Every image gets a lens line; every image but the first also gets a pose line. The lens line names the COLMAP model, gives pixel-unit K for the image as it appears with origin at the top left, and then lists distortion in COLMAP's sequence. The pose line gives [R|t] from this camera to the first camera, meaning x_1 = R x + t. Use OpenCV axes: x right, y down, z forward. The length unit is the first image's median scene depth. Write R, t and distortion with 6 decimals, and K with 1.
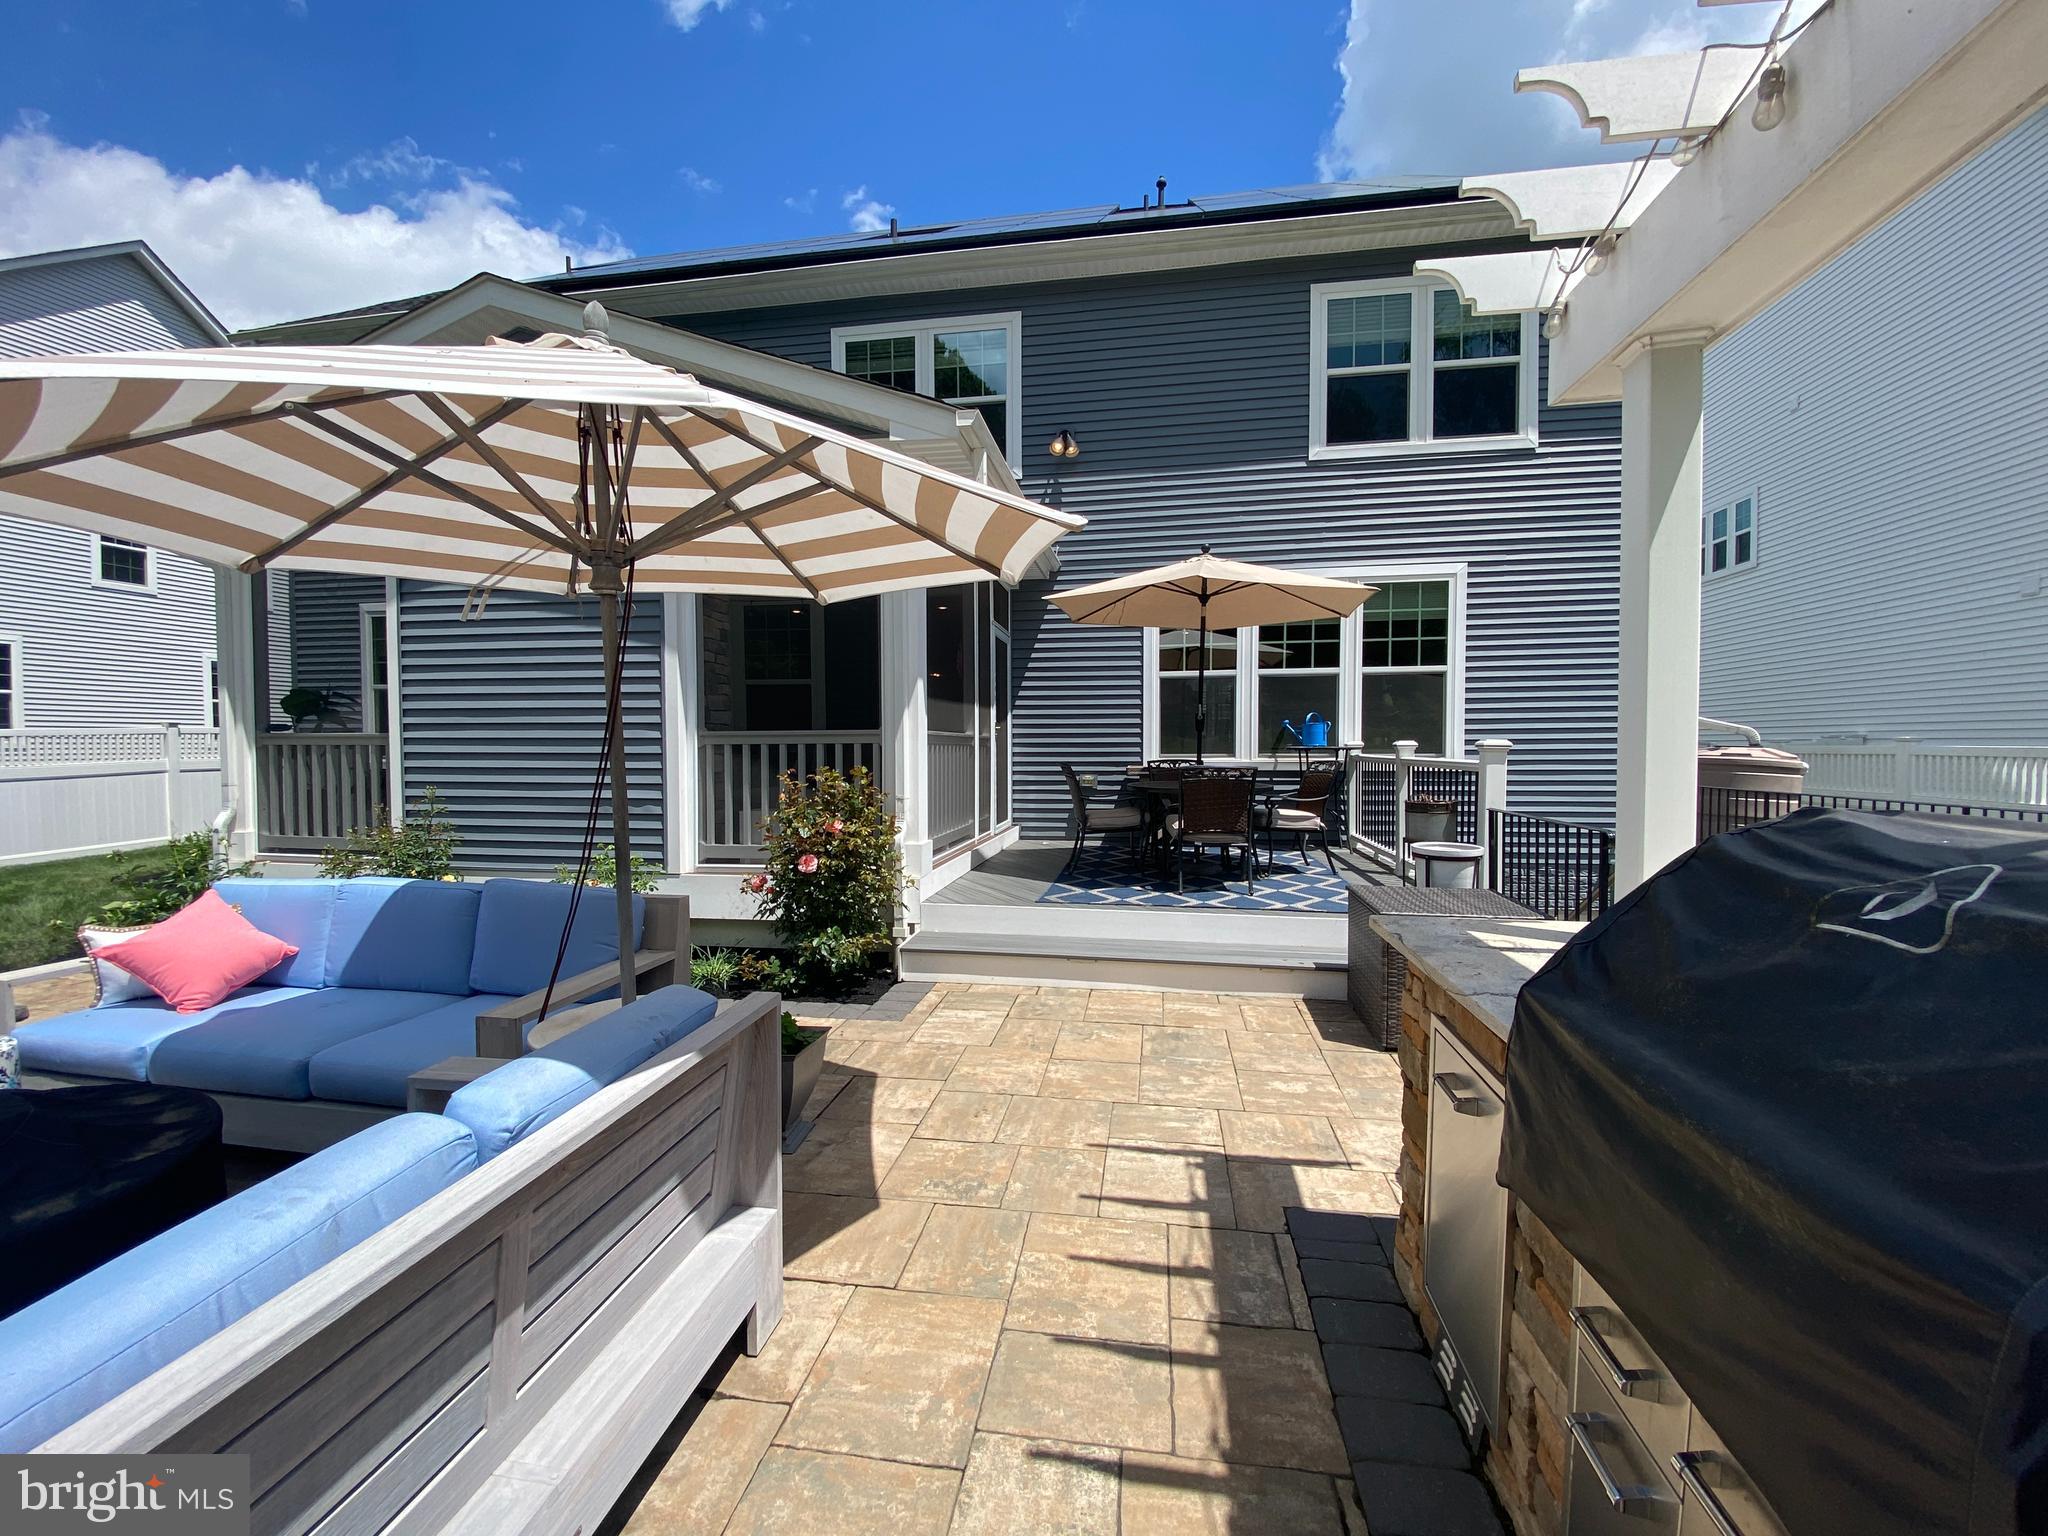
lens RADIAL K [[828.2, 0, 1015.0], [0, 828.2, 771.8], [0, 0, 1]] dist [-0.013956, -0.004508]
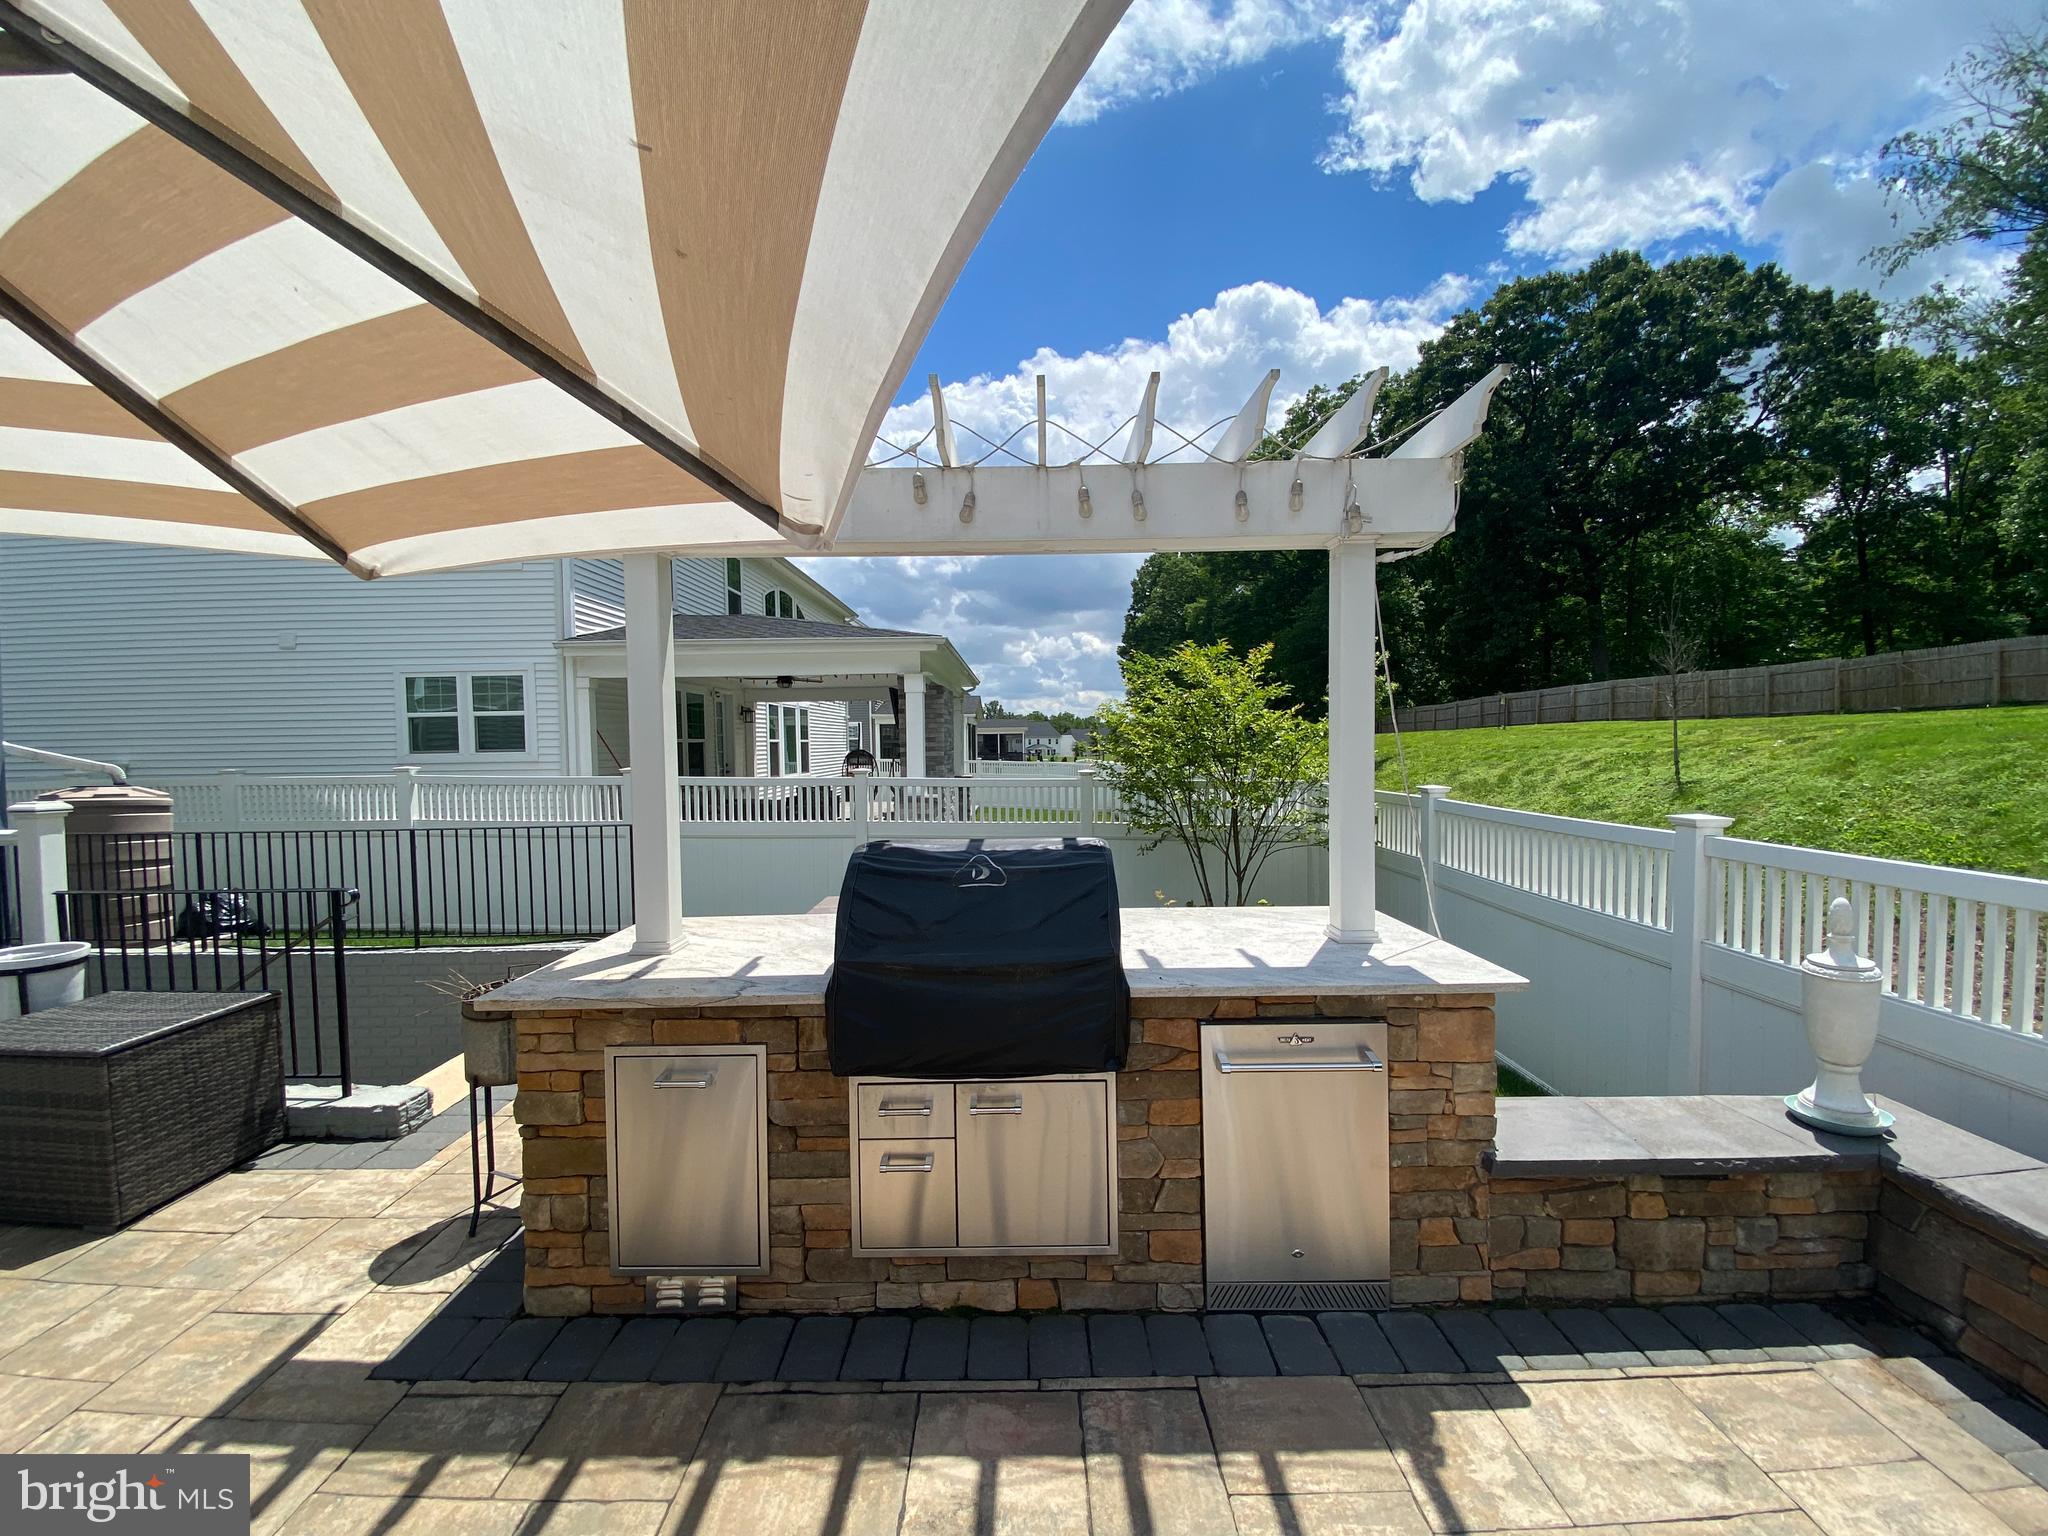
lens RADIAL K [[828.2, 0, 1027.8], [0, 828.2, 769.4], [0, 0, 1]] dist [-0.013956, -0.004508]
pose [[-0.168531, -0.023347, 0.985420, -0.533333], [0.045782, 0.998455, 0.031486, -0.089626], [-0.984633, 0.050420, -0.167202, 0.376722]]
